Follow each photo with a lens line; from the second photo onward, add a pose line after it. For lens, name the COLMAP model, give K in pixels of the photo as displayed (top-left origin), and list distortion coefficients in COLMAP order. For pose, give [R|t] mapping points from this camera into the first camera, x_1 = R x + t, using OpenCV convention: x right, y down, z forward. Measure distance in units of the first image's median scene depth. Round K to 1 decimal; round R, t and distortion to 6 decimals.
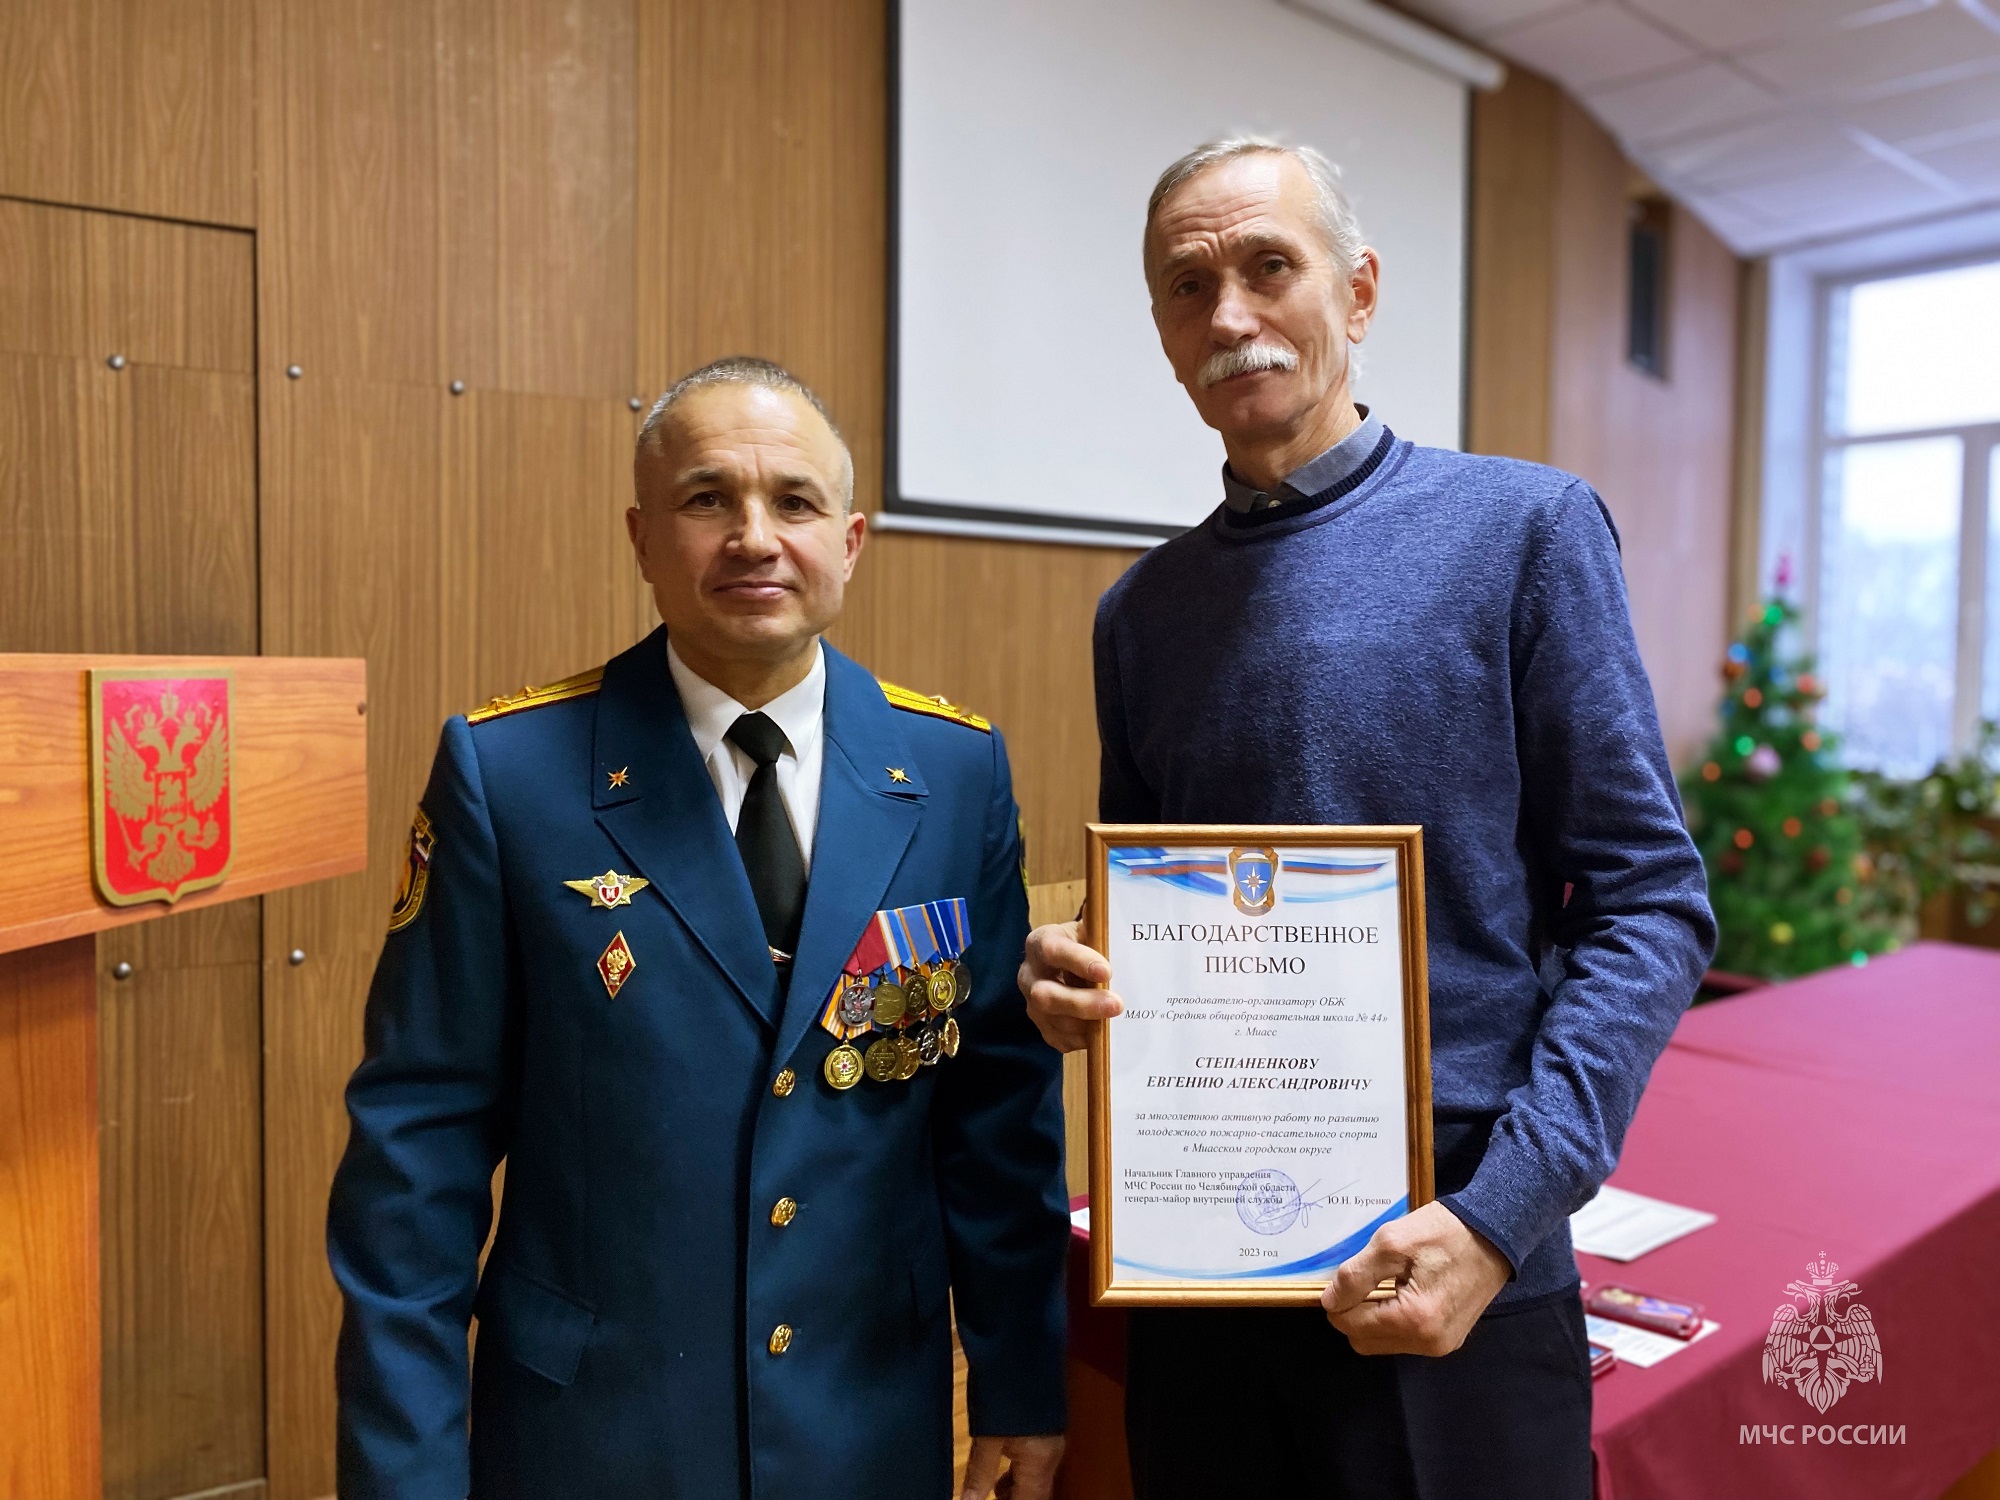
lens RADIAL K [[1666.3, 0, 1001.6], [0, 1666.3, 728.2], [0, 0, 1]] dist [0.011536, -0.011024]
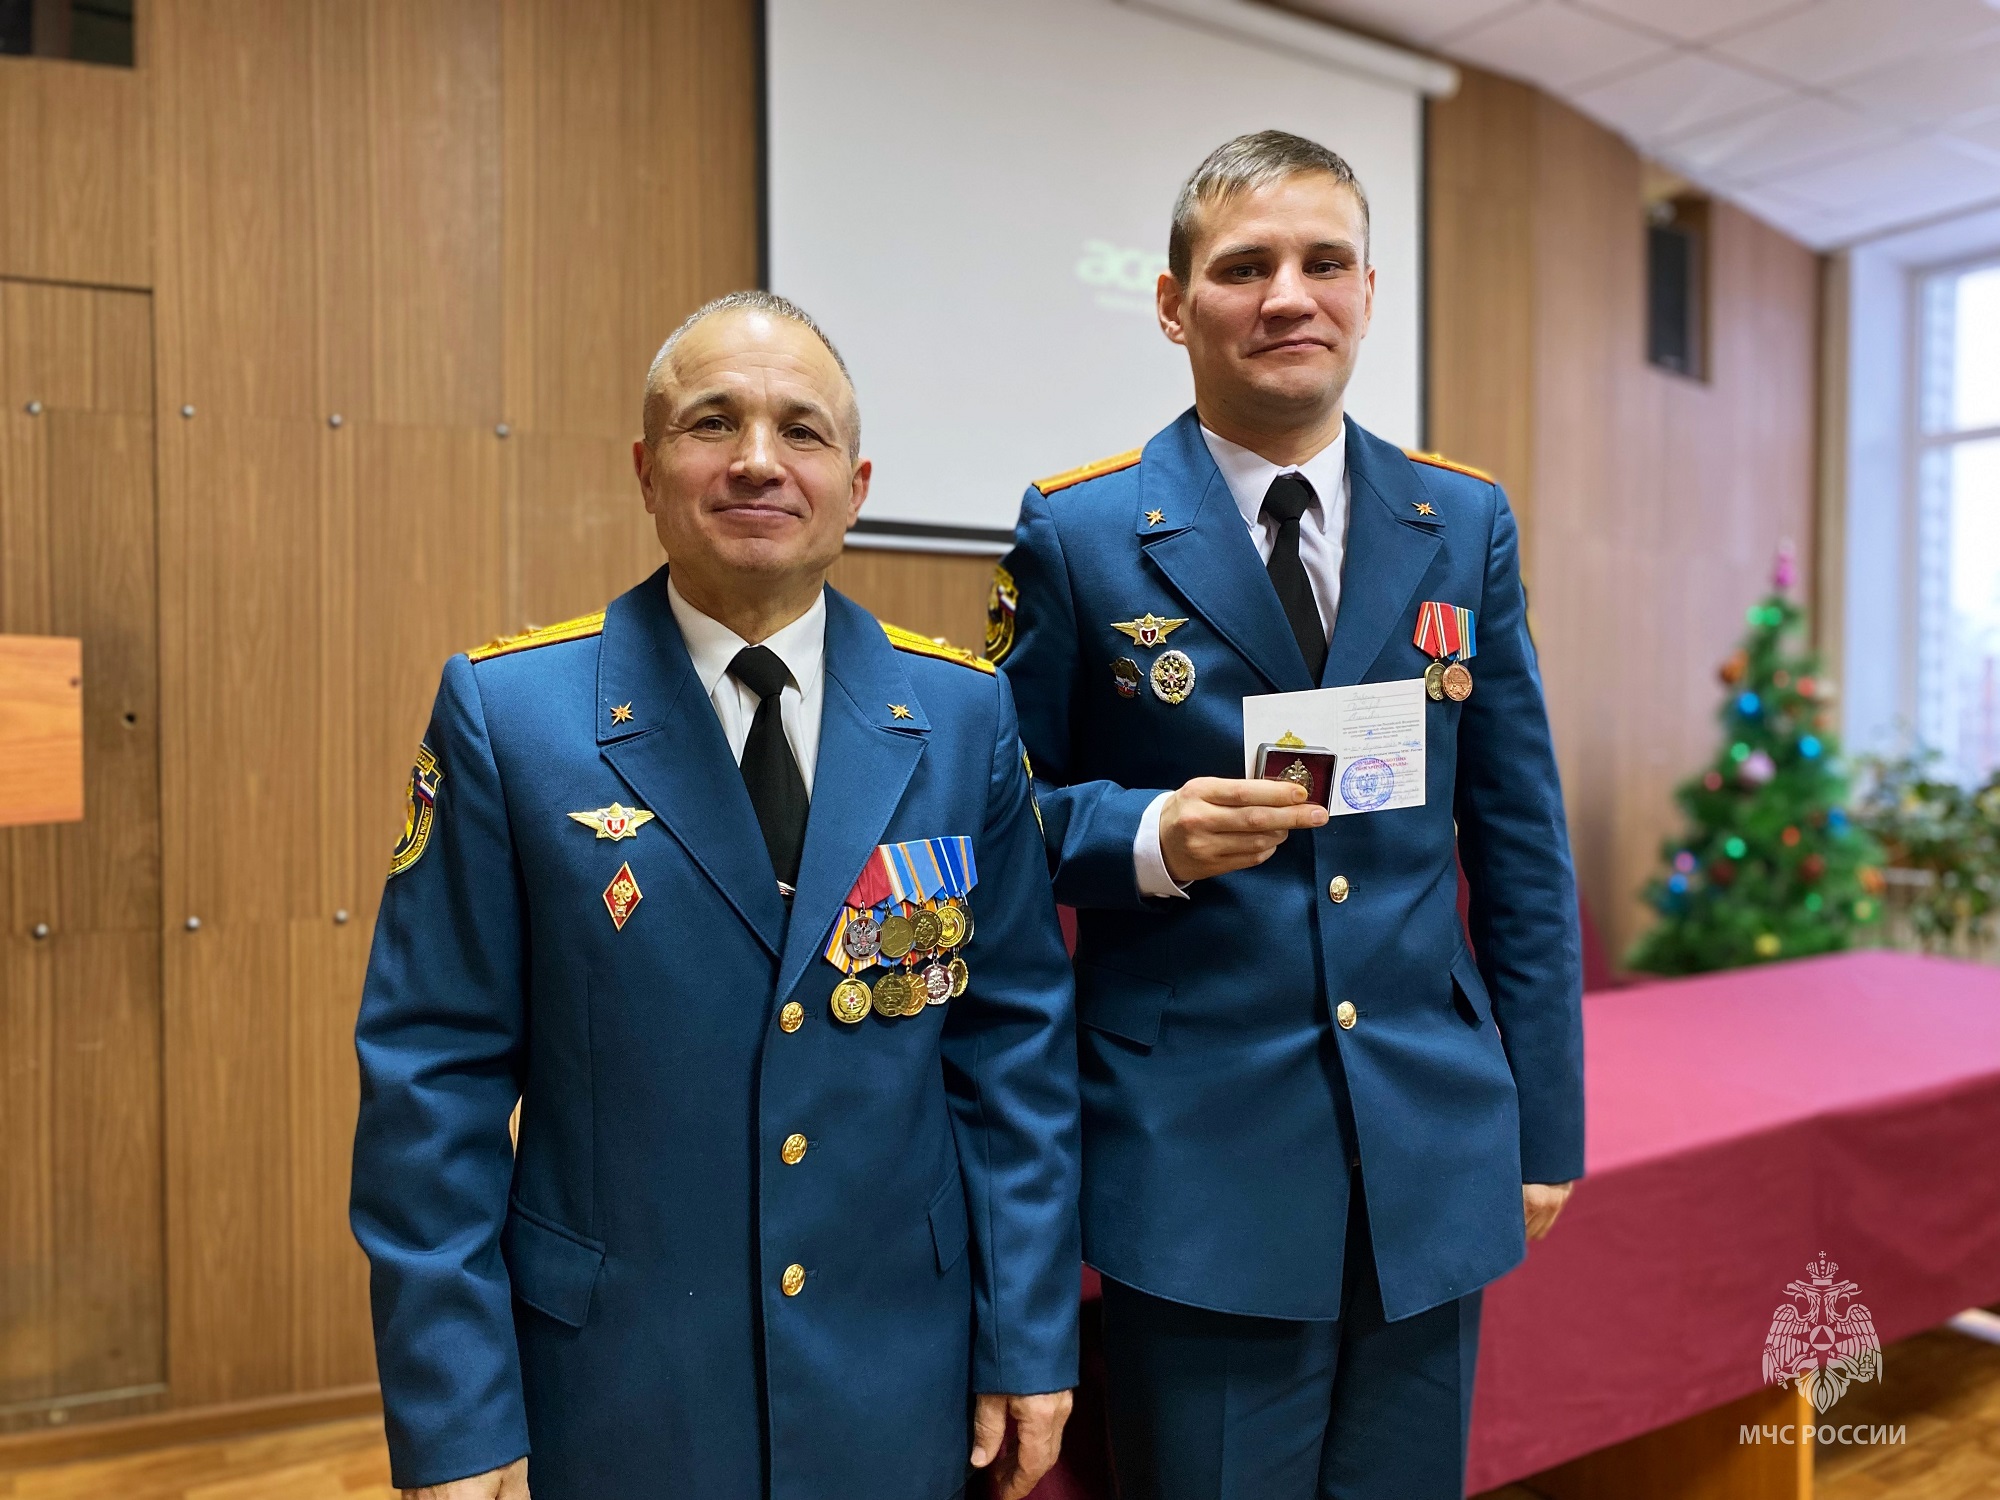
lens RADIAL K [[1666.3, 0, 967.6], [0, 1666.3, 739.4], [0, 0, 1]] dist [0.011536, -0.011024]
pose [[0.987524, -0.008059, -0.157264, 0.272619], [0.004962, 0.999786, -0.020074, 0.035618], [0.157392, 0.019044, 0.987353, -0.041580]]
